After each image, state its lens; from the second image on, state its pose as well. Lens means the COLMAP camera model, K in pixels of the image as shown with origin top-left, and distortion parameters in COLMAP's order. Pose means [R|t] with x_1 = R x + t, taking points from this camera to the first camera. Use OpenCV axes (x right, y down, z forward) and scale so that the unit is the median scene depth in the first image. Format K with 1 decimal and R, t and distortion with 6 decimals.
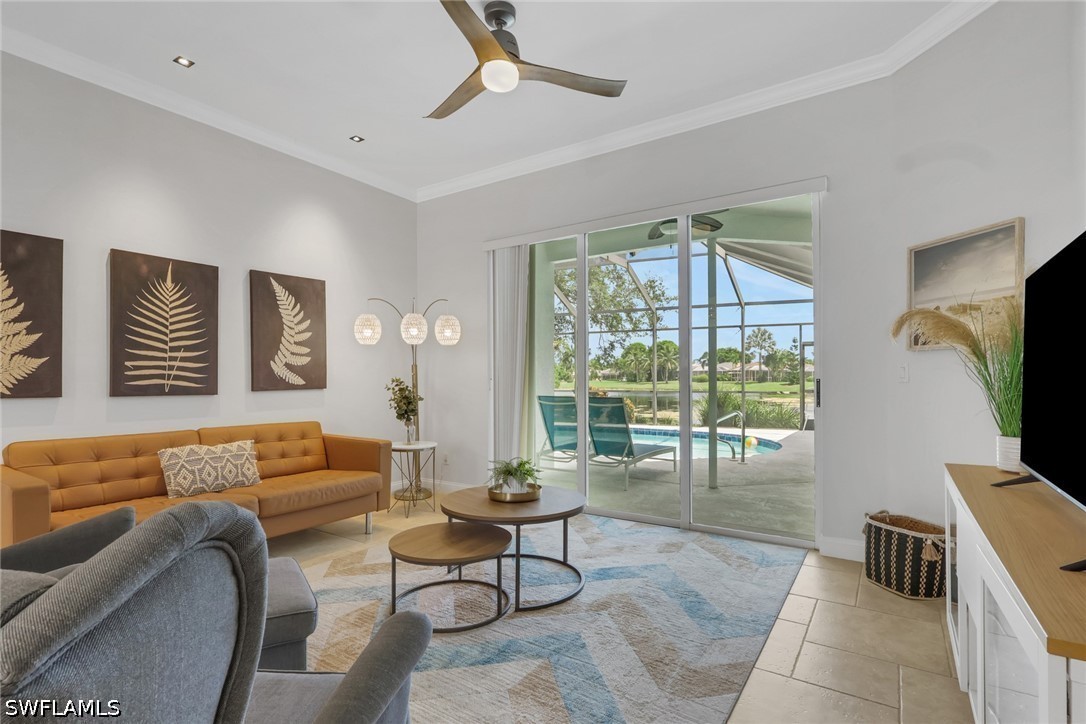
lens RADIAL K [[524.5, 0, 542.1], [0, 524.5, 374.8], [0, 0, 1]] dist [0.001984, 0.000424]
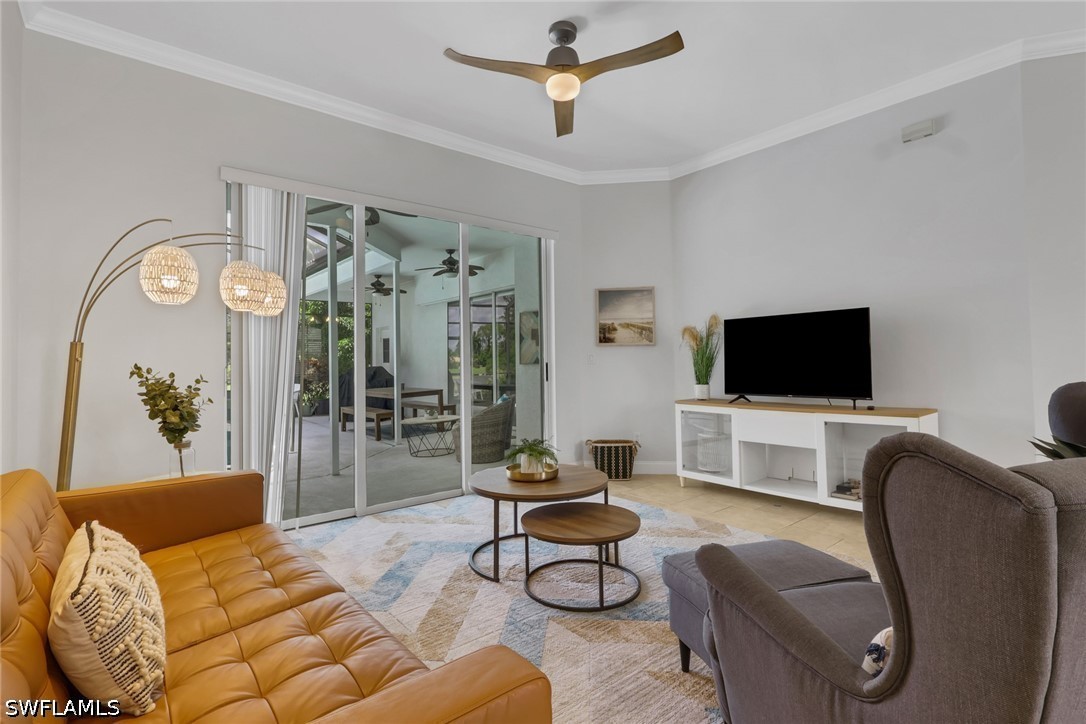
lens RADIAL K [[511.2, 0, 543.1], [0, 511.2, 345.4], [0, 0, 1]] dist [-0.000309, -0.000039]
pose [[0.292906, 0.028892, 0.955705, -0.860884], [0.008864, 0.999418, -0.032930, 0.006378], [-0.956100, 0.018117, 0.292479, 0.576097]]
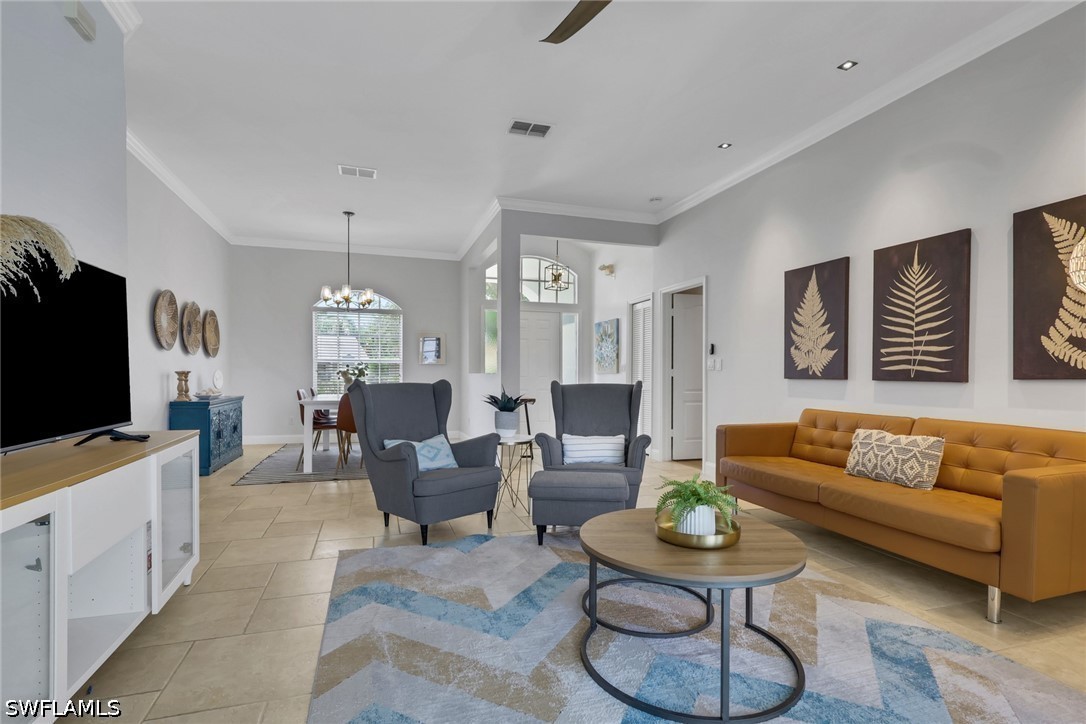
lens RADIAL K [[524.5, 0, 542.1], [0, 524.5, 374.8], [0, 0, 1]] dist [0.001984, 0.000424]
pose [[-0.617308, 0.001040, -0.786721, 0.491689], [0.003328, 0.999994, -0.001290, 0.026672], [0.786715, -0.003415, -0.617307, 1.062474]]
